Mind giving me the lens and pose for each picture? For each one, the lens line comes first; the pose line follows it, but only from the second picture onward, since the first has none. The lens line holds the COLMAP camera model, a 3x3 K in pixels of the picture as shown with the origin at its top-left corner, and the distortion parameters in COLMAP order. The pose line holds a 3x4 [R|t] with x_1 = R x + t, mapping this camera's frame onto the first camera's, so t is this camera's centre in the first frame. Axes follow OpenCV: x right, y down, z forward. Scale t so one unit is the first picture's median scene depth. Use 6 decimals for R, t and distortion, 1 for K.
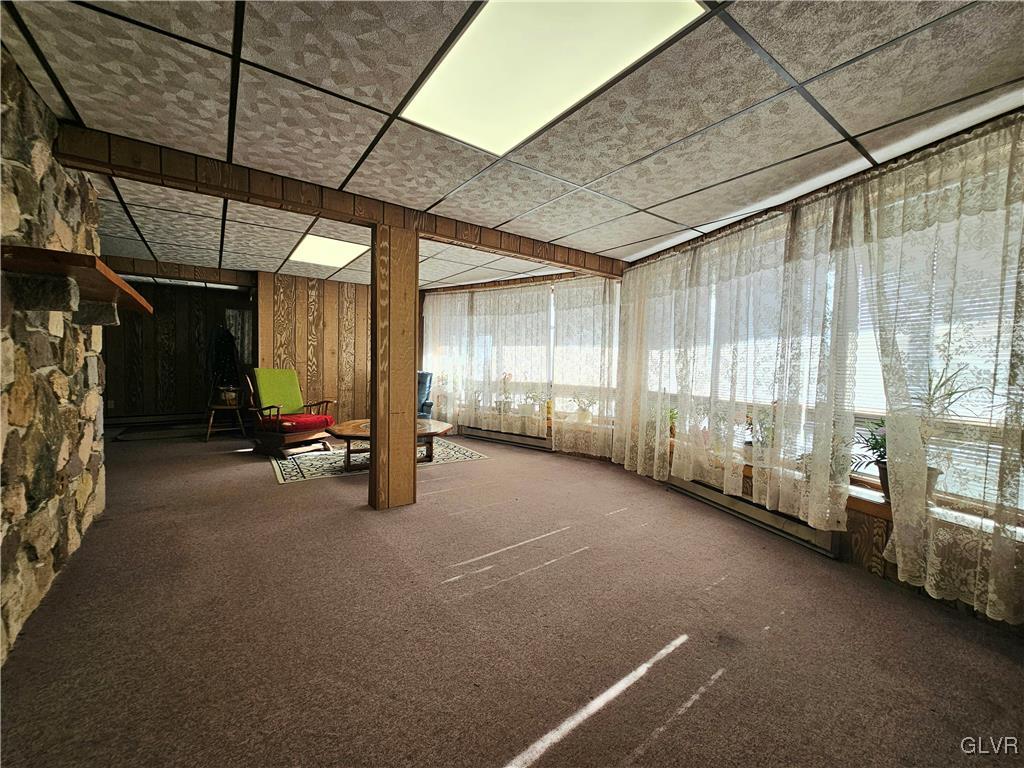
lens RADIAL K [[416.4, 0, 511.0], [0, 416.4, 388.8], [0, 0, 1]] dist [-0.001259, -0.000074]
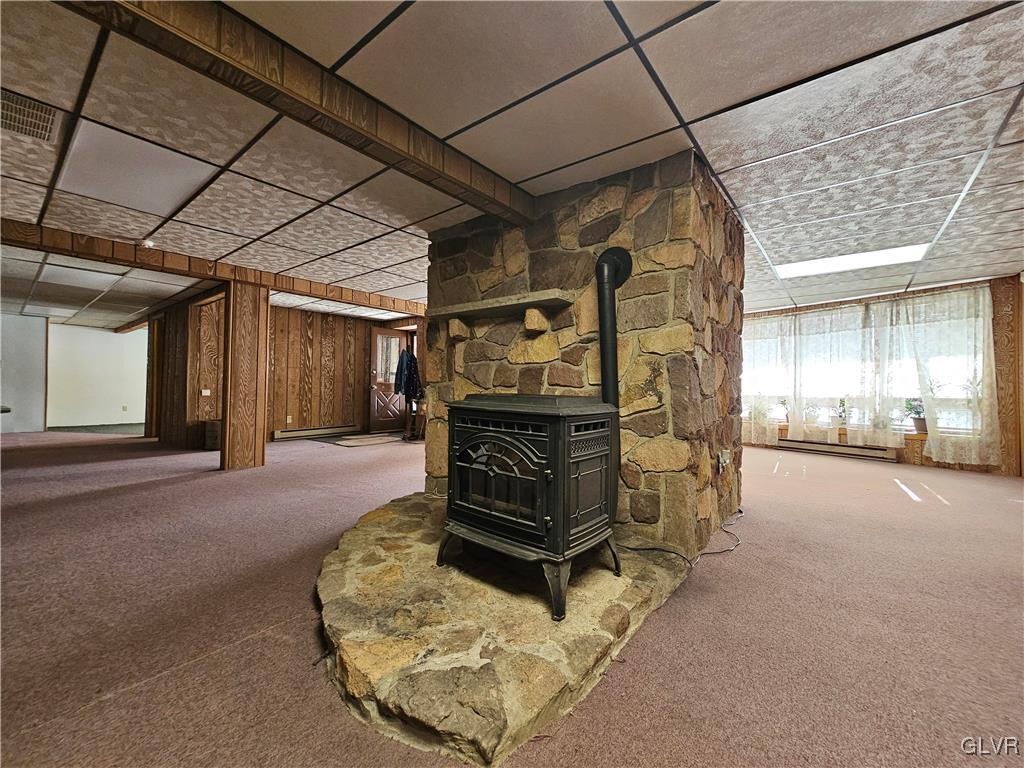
lens RADIAL K [[416.4, 0, 513.1], [0, 416.4, 378.9], [0, 0, 1]] dist [-0.001259, -0.000074]
pose [[0.962965, -0.006776, 0.269540, -1.690763], [0.027119, 0.997049, -0.071820, 0.063420], [-0.268258, 0.076470, 0.960307, -0.572589]]
